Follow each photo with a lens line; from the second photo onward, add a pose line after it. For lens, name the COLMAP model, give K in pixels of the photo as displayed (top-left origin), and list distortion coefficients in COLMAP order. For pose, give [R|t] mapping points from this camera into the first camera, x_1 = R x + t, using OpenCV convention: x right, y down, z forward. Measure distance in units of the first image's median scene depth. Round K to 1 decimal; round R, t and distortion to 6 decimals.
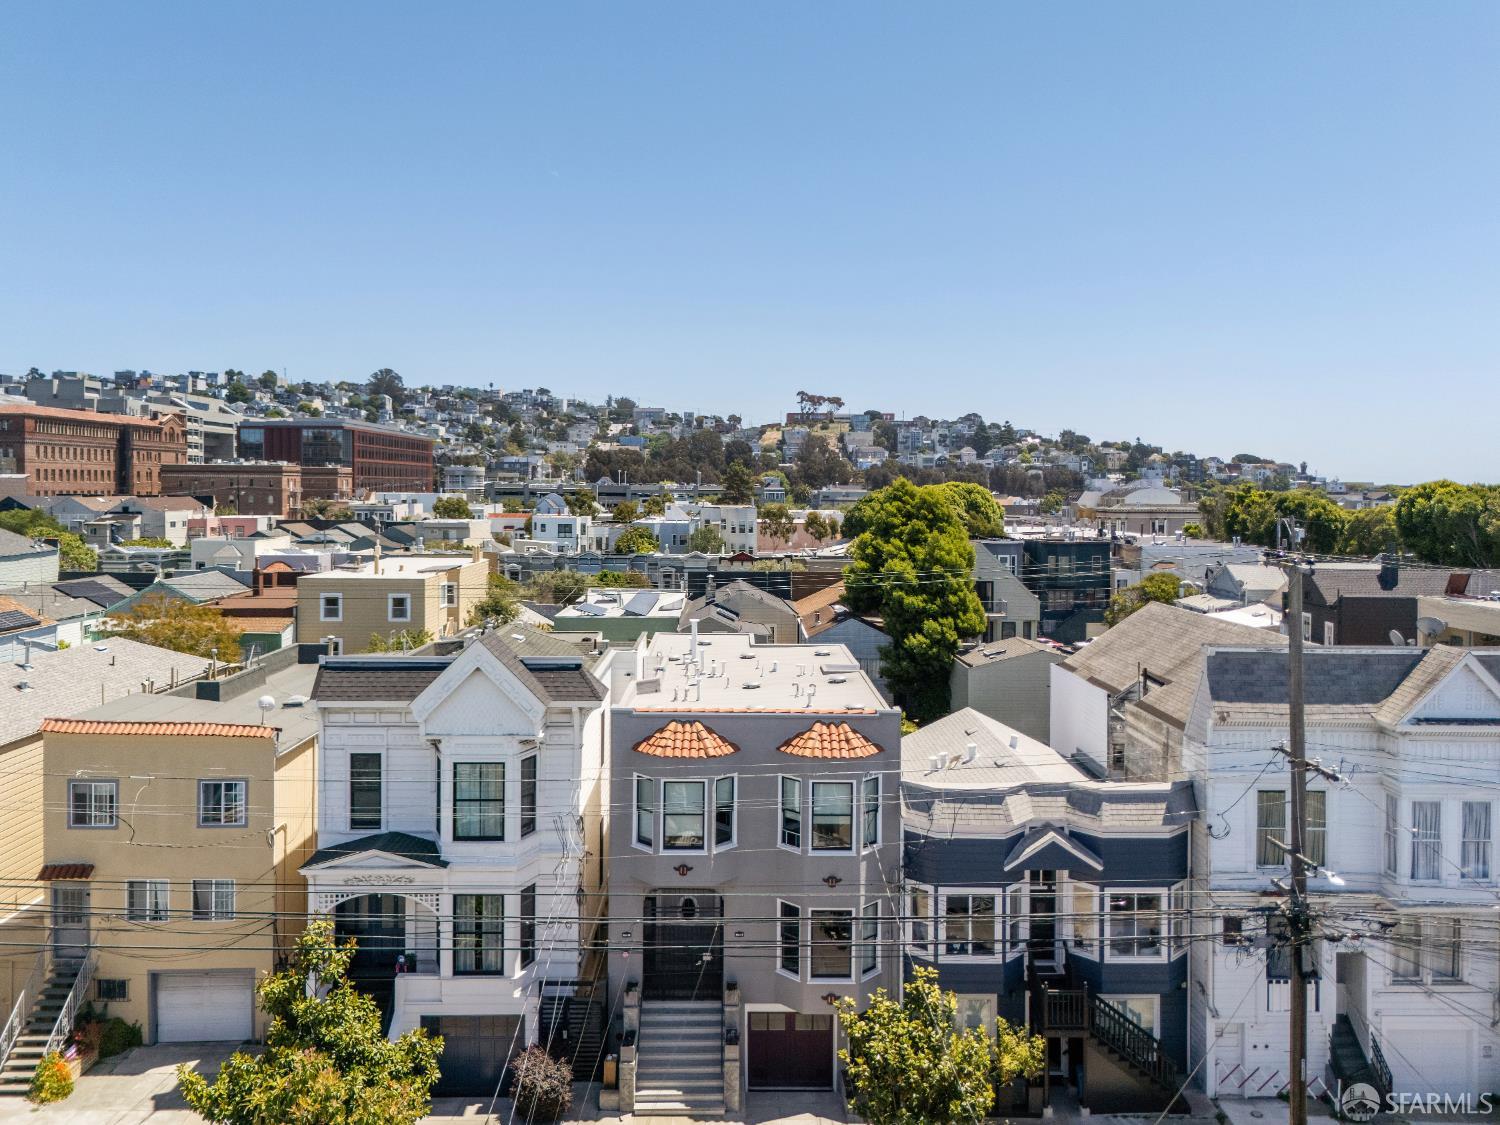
lens RADIAL K [[1120.7, 0, 733.5], [0, 1120.7, 516.7], [0, 0, 1]] dist [0.053508, -0.039244]
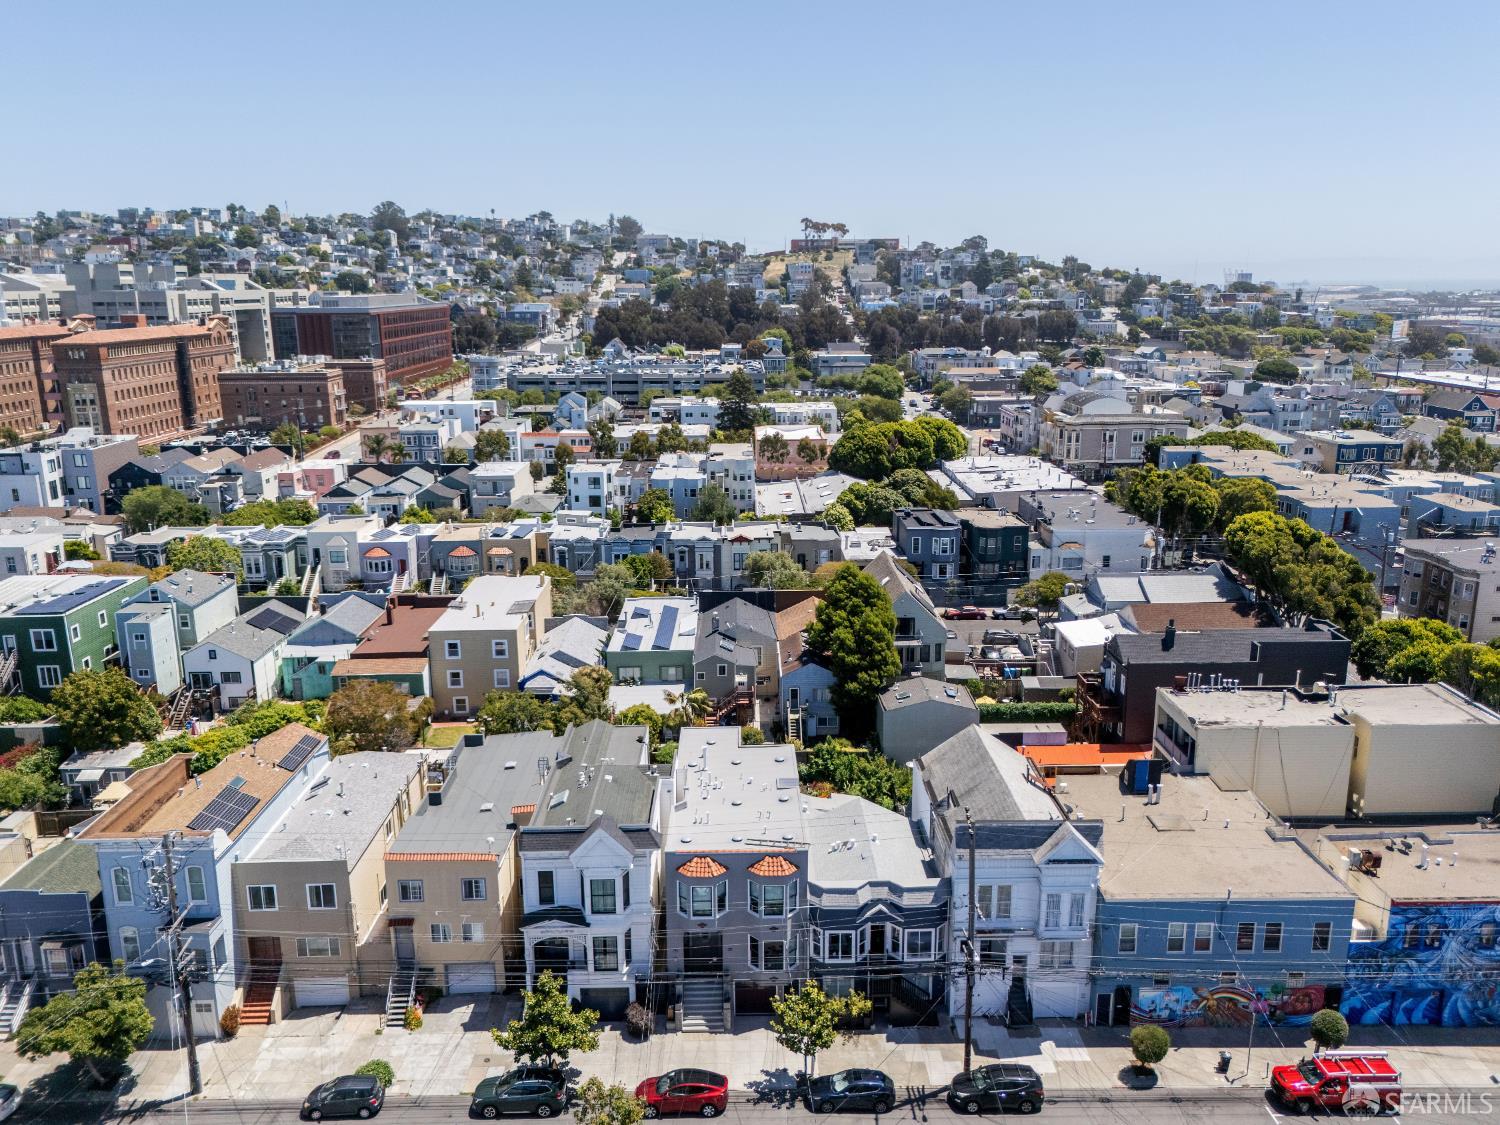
lens RADIAL K [[1120.7, 0, 736.0], [0, 1120.7, 566.2], [0, 0, 1]] dist [0.053508, -0.039244]
pose [[0.999848, -0.015491, -0.008034, 0.008842], [0.016912, 0.973697, 0.227219, -0.159221], [0.004303, -0.227320, 0.973811, -0.173533]]
